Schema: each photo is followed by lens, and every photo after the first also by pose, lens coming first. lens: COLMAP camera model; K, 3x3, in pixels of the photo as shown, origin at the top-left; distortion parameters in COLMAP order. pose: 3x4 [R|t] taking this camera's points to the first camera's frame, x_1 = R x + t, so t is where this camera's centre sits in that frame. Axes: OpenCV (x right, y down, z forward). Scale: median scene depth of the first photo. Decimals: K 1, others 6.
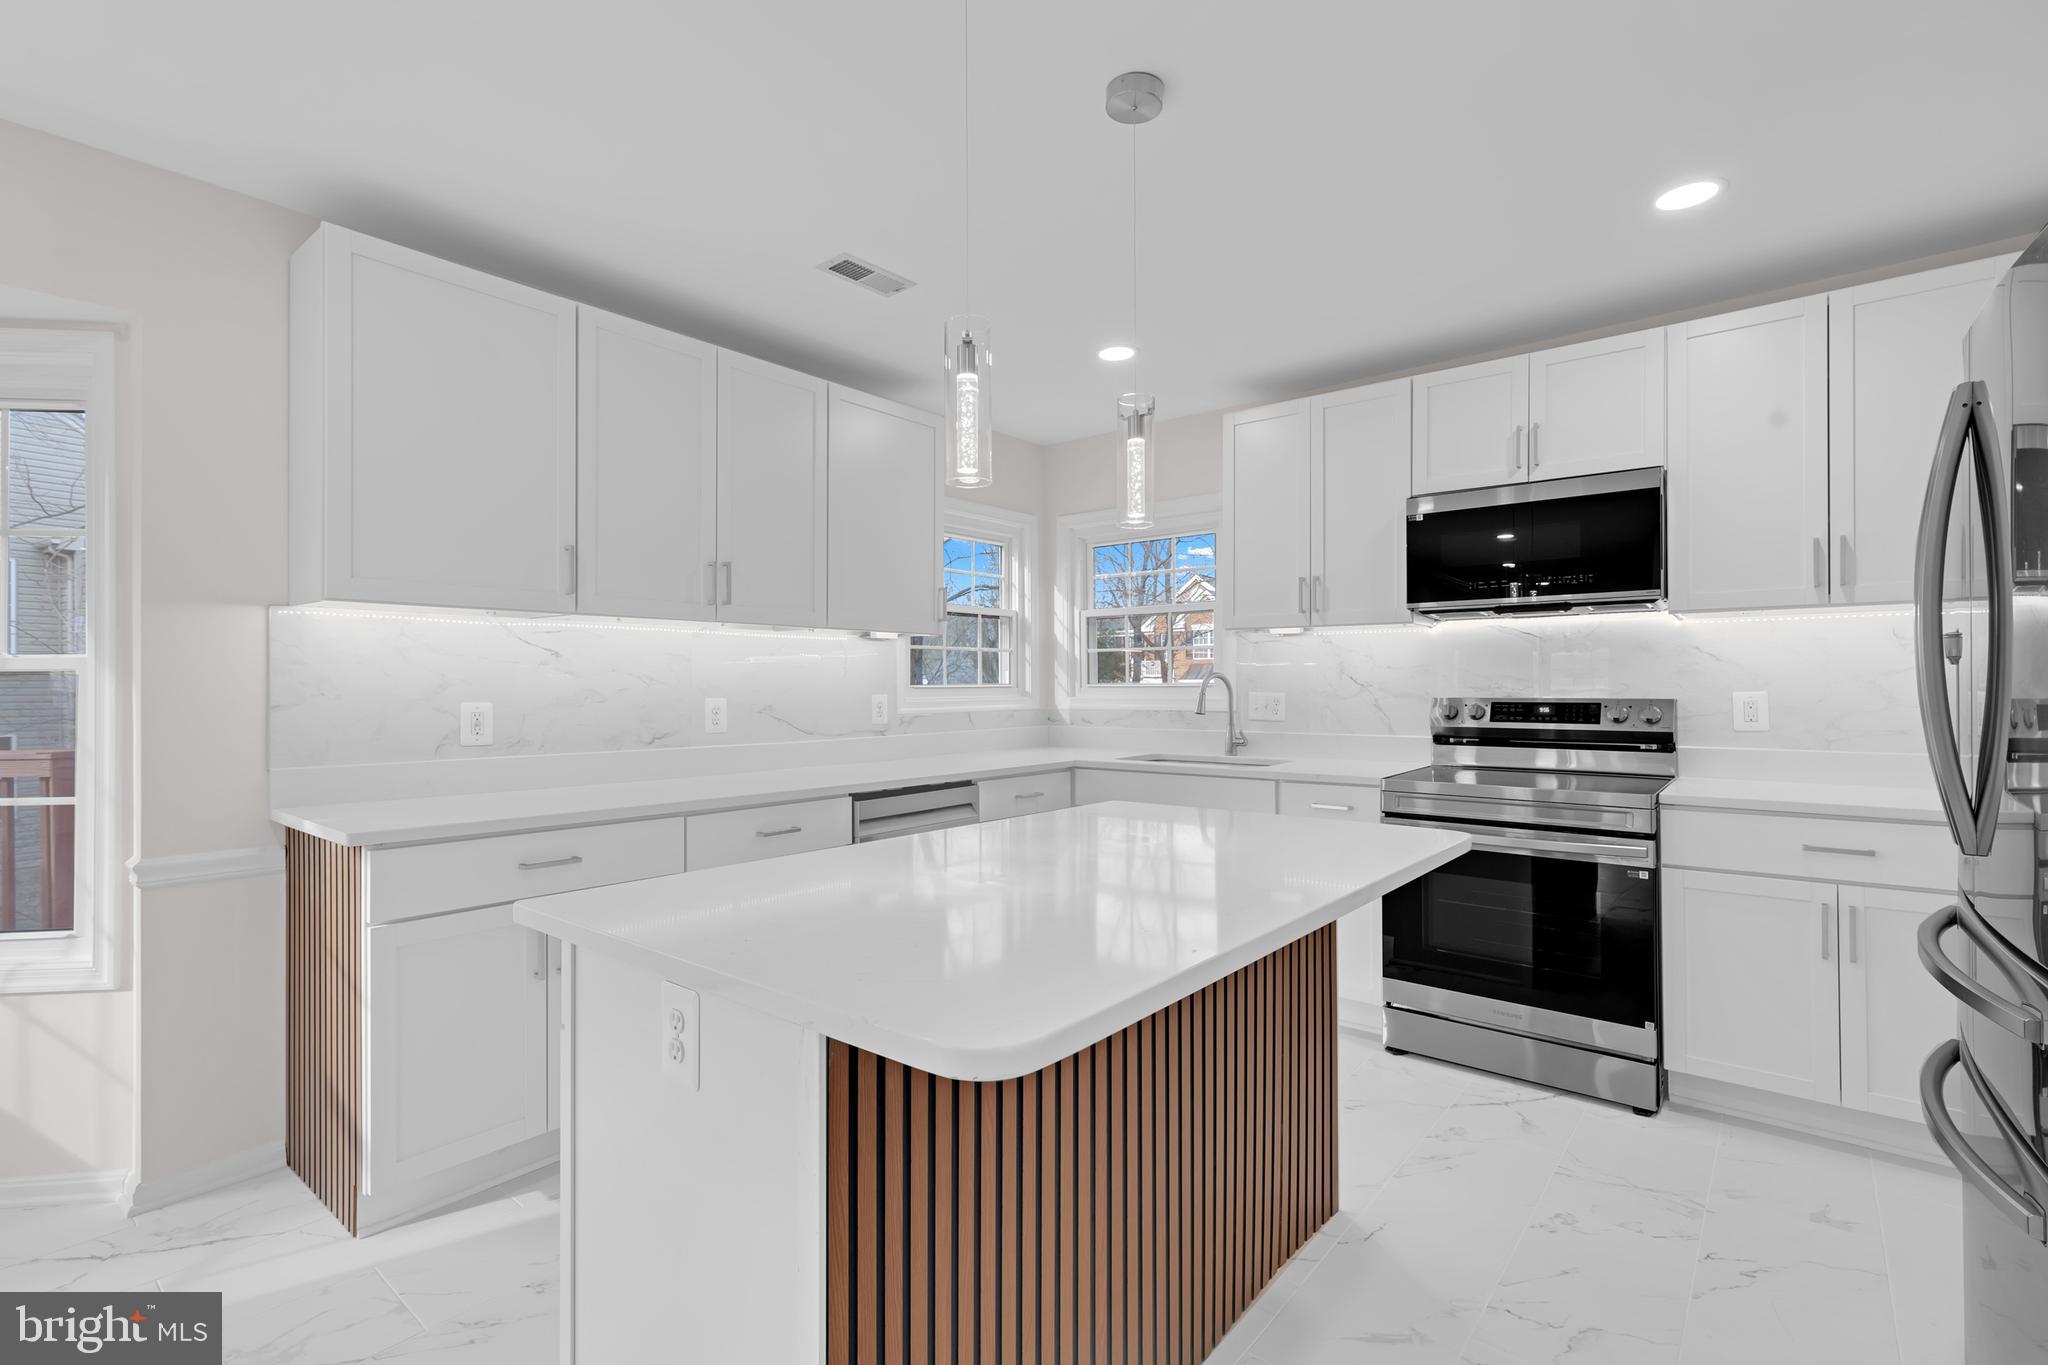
lens RADIAL K [[934.2, 0, 1011.3], [0, 934.2, 688.1], [0, 0, 1]] dist [0.003034, 0.000304]
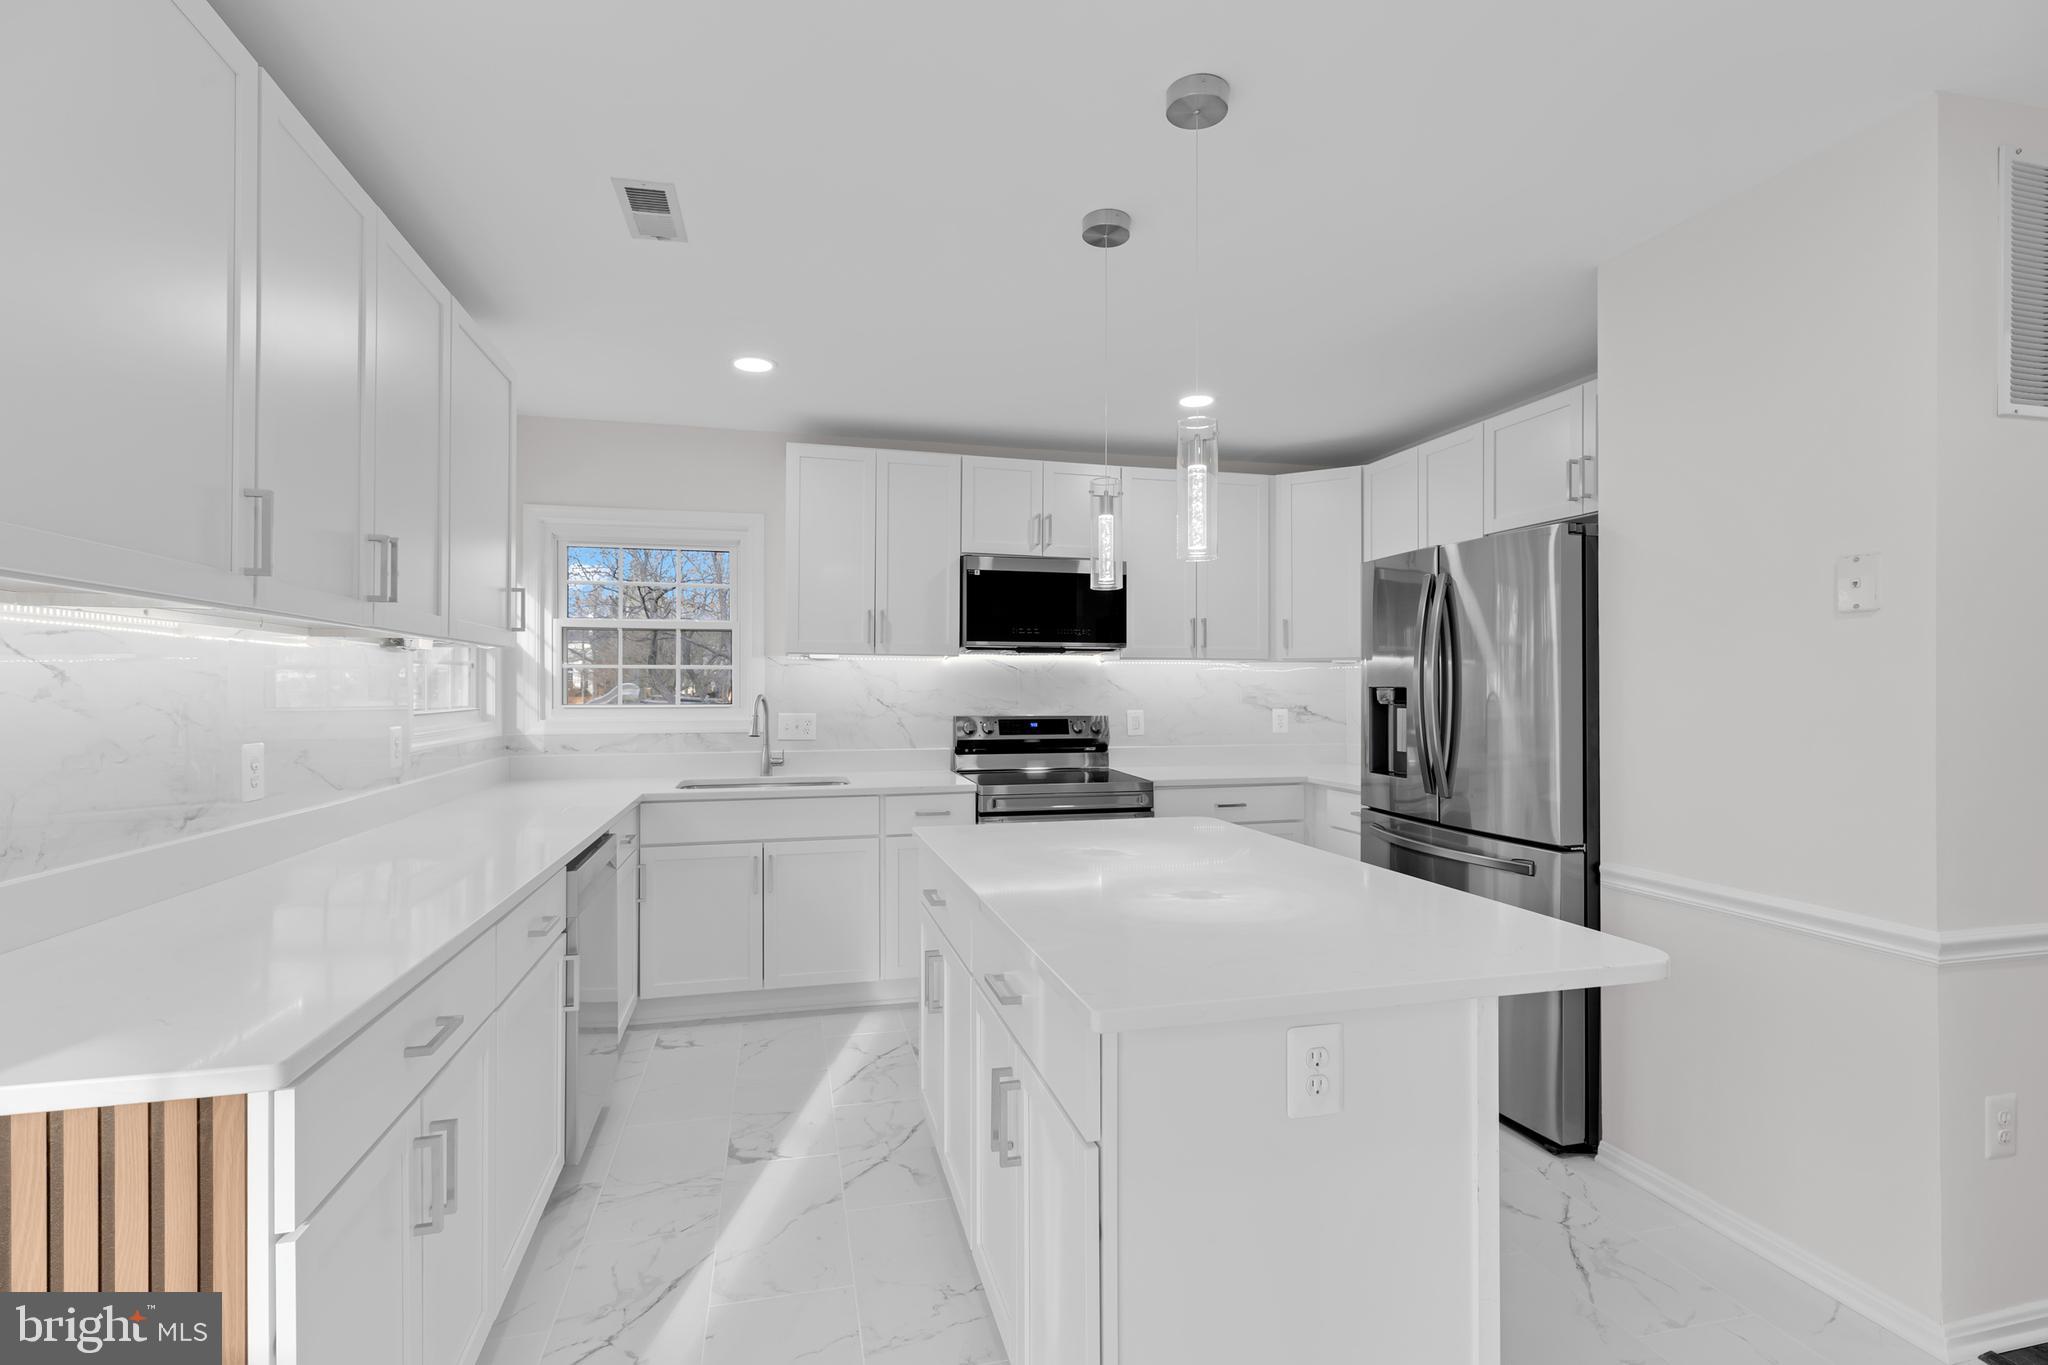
lens RADIAL K [[934.2, 0, 1014.9], [0, 934.2, 684.7], [0, 0, 1]] dist [0.003034, 0.000304]
pose [[0.585532, 0.006564, 0.810623, -0.486349], [-0.001788, 0.999975, -0.006806, -0.022937], [-0.810648, 0.002536, 0.585529, 0.215872]]
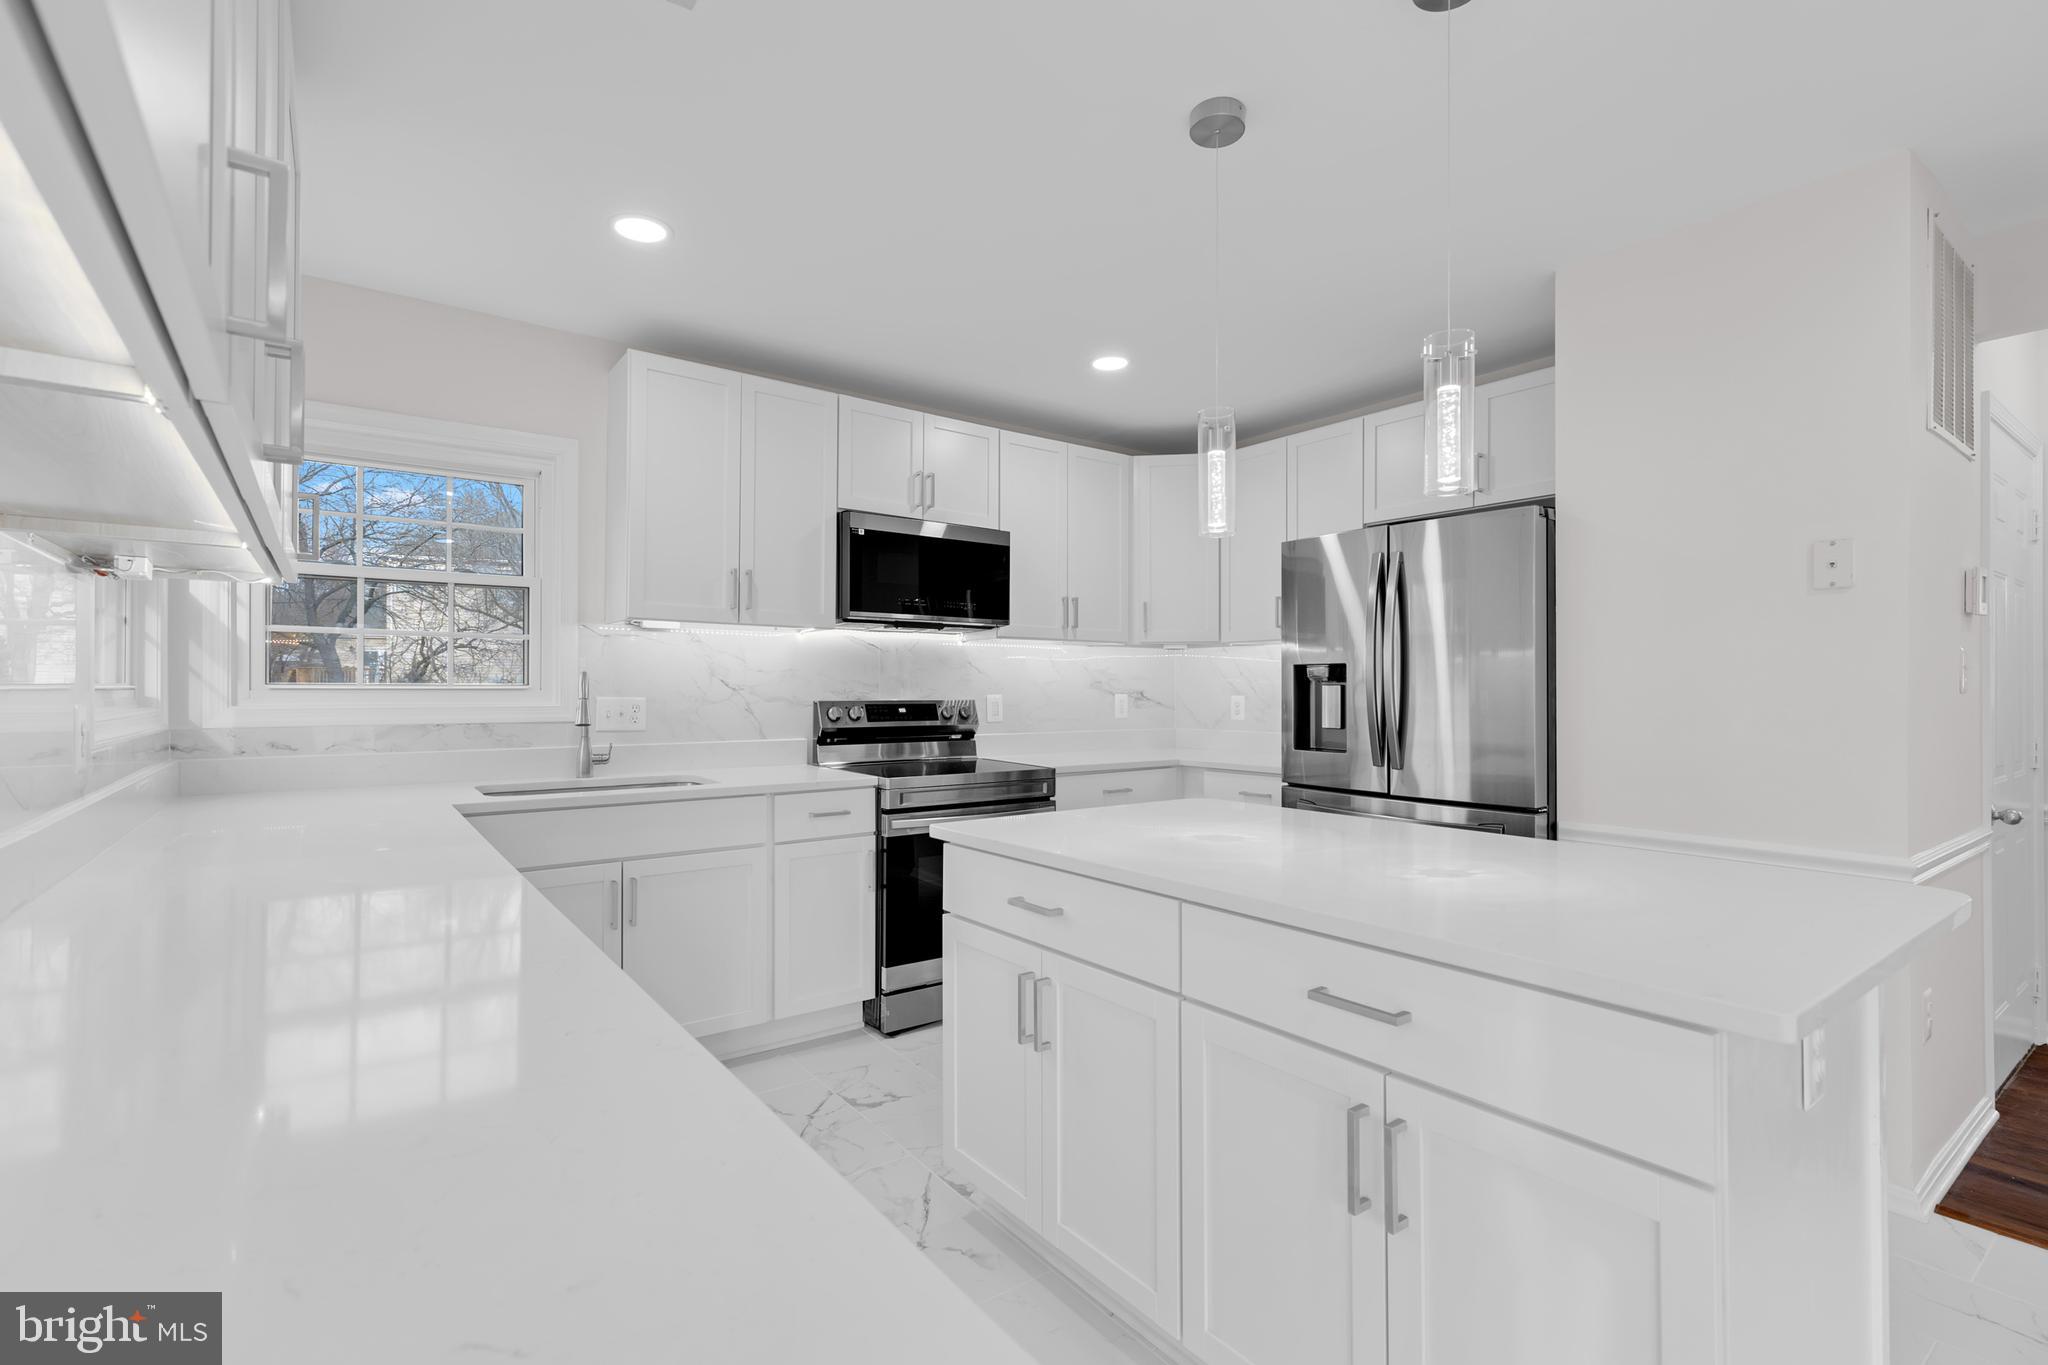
lens RADIAL K [[934.2, 0, 1020.3], [0, 934.2, 685.7], [0, 0, 1]] dist [0.003034, 0.000304]
pose [[0.232880, 0.008932, 0.972464, -0.503470], [-0.000615, 0.999959, -0.009037, 0.002311], [-0.972505, 0.001507, 0.232876, 0.525979]]
